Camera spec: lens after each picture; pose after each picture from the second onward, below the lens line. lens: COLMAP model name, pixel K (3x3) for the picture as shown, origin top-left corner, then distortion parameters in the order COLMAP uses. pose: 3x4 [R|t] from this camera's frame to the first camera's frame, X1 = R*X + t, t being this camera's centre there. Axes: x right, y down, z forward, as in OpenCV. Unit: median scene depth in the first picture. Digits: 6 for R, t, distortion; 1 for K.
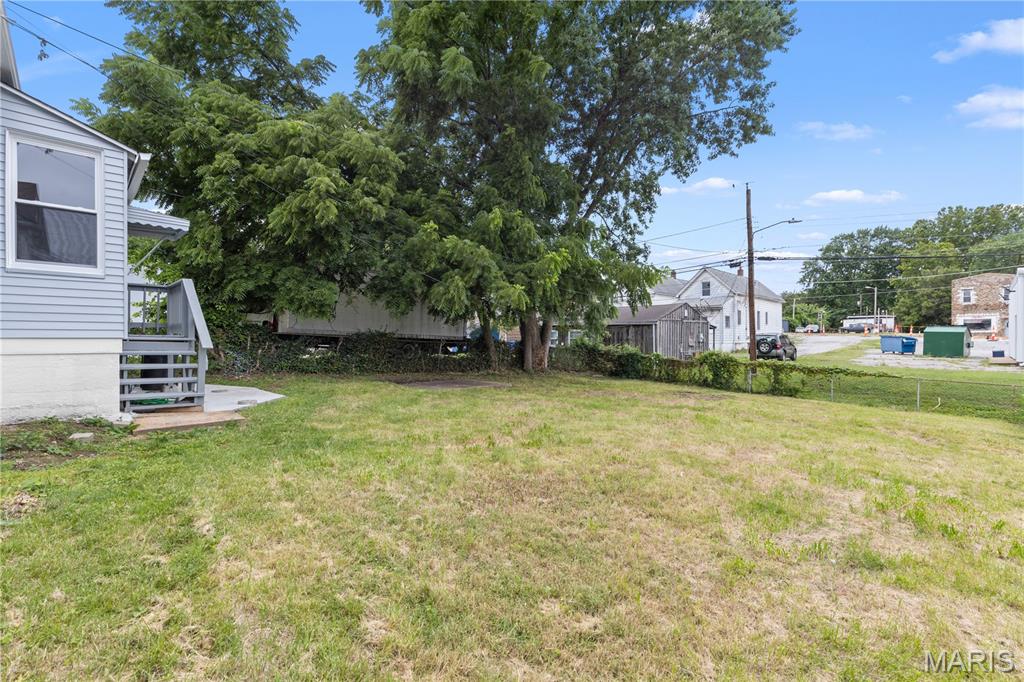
lens RADIAL K [[460.2, 0, 509.5], [0, 460.2, 344.6], [0, 0, 1]] dist [0.003768, -0.001499]
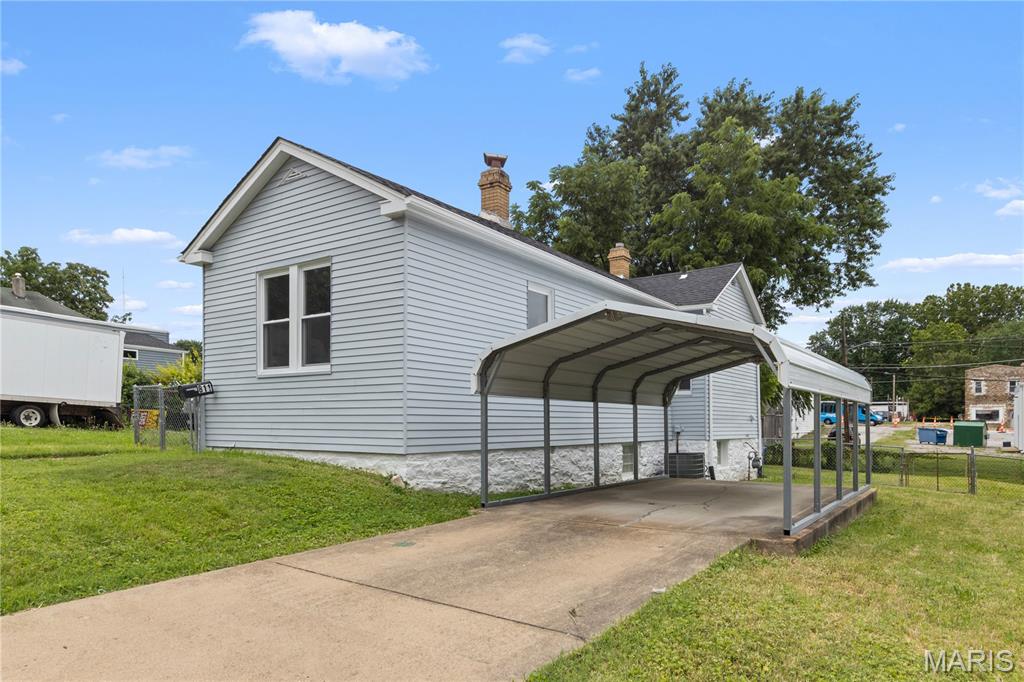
lens RADIAL K [[670.6, 0, 514.9], [0, 670.6, 420.7], [0, 0, 1]] dist [-0.006140, -0.003948]
pose [[0.983123, 0.008235, 0.182763, -0.239471], [-0.005565, 0.999870, -0.015116, -0.003427], [-0.182864, 0.013843, 0.983041, -0.220178]]
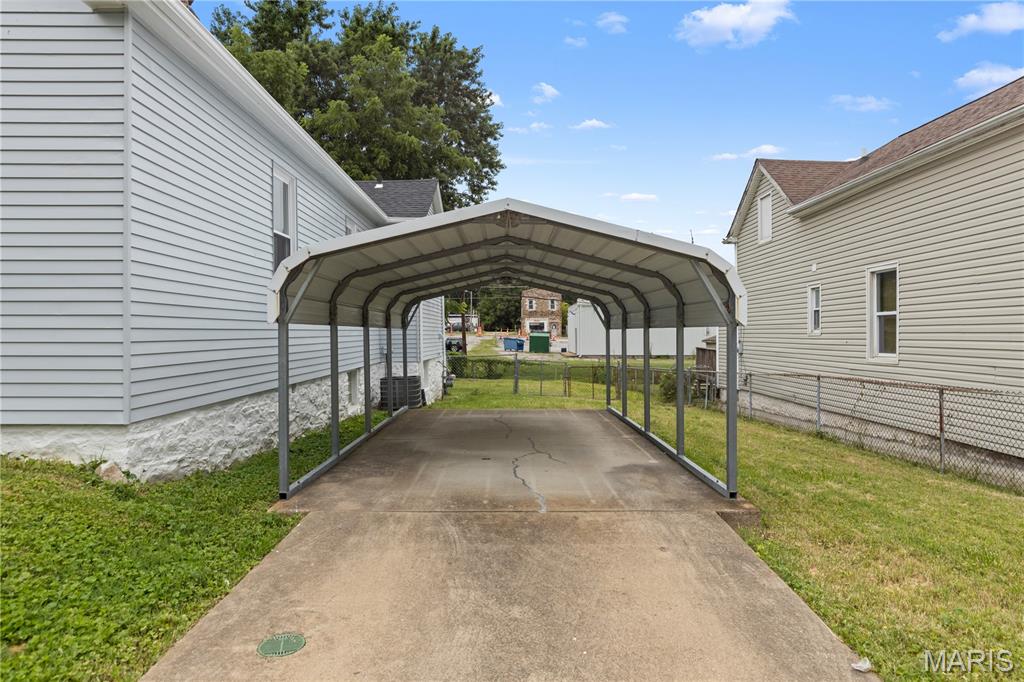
lens RADIAL K [[625.3, 0, 513.0], [0, 625.3, 330.8], [0, 0, 1]] dist [0.004309, -0.001860]
pose [[0.700476, 0.005646, 0.713653, -0.257602], [0.005014, 0.999905, -0.012832, -0.008468], [-0.713658, 0.012567, 0.700382, -0.164767]]
